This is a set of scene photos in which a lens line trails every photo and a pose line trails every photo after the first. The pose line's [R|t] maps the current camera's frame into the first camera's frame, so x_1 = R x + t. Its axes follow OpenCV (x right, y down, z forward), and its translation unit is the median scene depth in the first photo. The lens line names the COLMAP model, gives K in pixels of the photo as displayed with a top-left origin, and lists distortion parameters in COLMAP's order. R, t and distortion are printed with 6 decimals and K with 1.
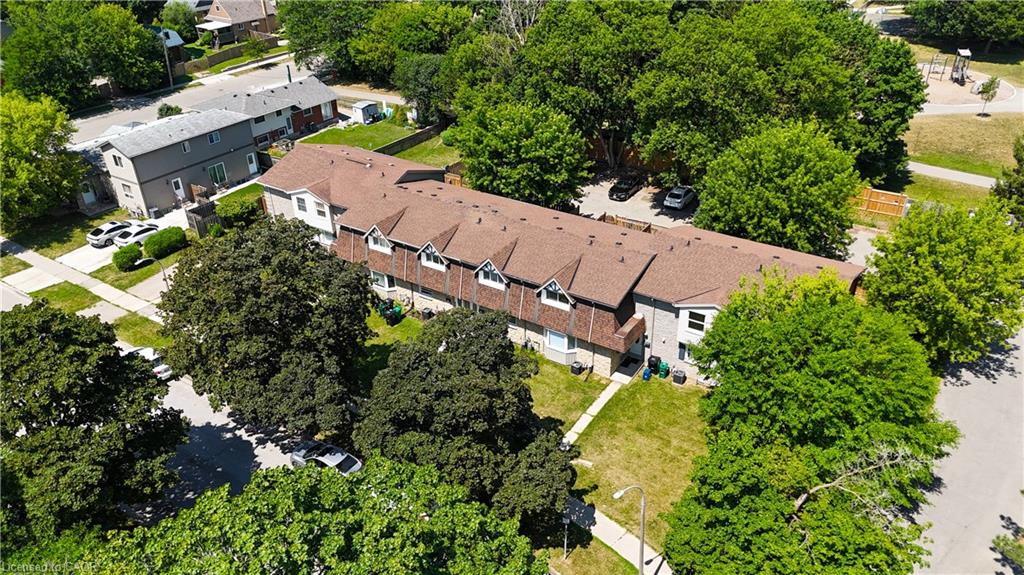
lens RADIAL K [[744.5, 0, 515.6], [0, 744.5, 295.4], [0, 0, 1]] dist [0.075156, -0.075073]
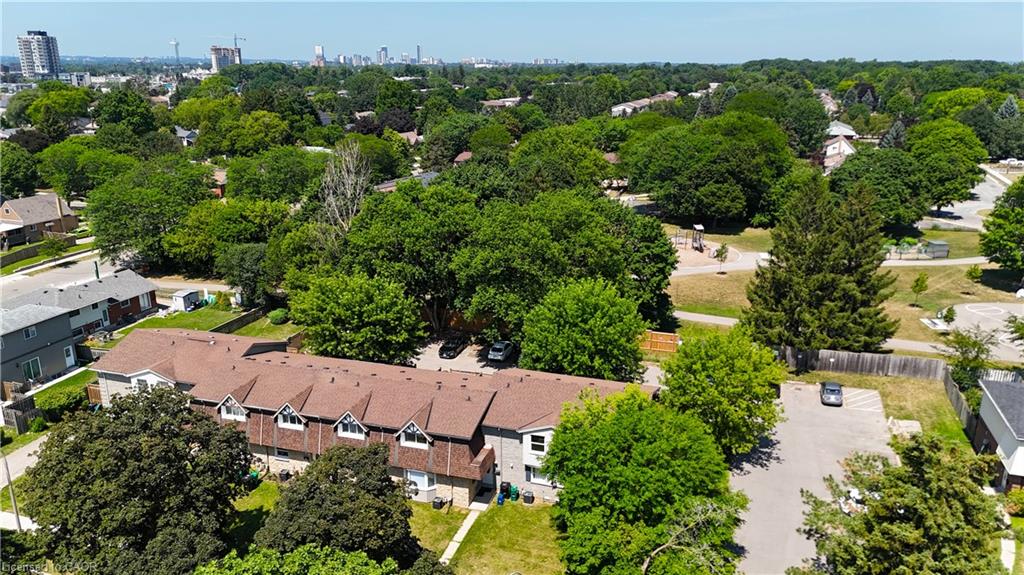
lens RADIAL K [[744.5, 0, 517.2], [0, 744.5, 290.6], [0, 0, 1]] dist [0.075156, -0.075073]
pose [[0.961561, -0.059158, 0.268142, -0.068225], [0.123070, 0.965792, -0.228255, 0.051379], [-0.245466, 0.252482, 0.935948, -0.113607]]
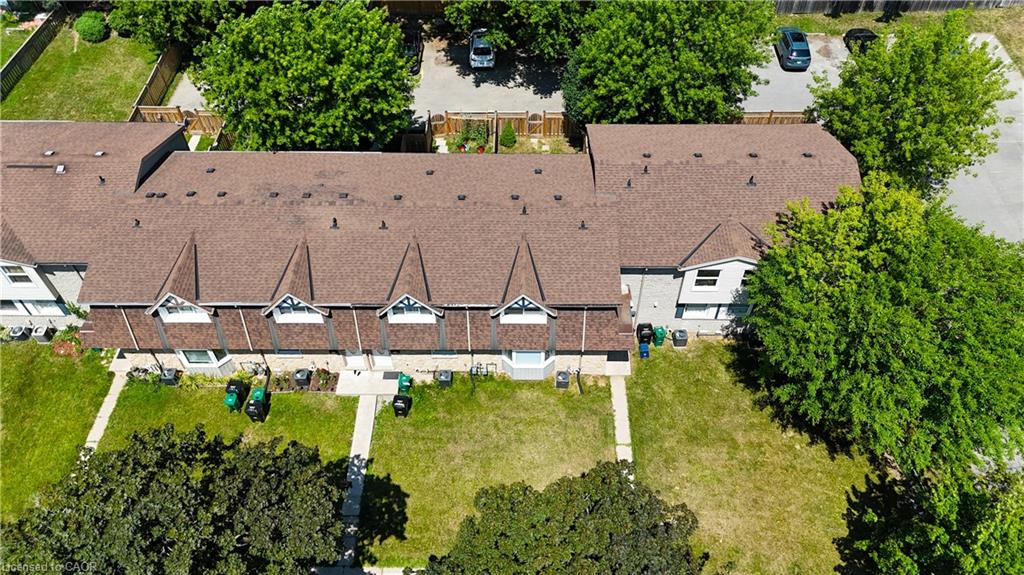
lens RADIAL K [[744.5, 0, 509.6], [0, 744.5, 288.6], [0, 0, 1]] dist [0.075156, -0.075073]
pose [[0.846101, -0.397073, 0.355592, -0.157113], [0.270690, 0.894787, 0.355083, -0.216757], [-0.459173, -0.204181, 0.864564, 0.333260]]
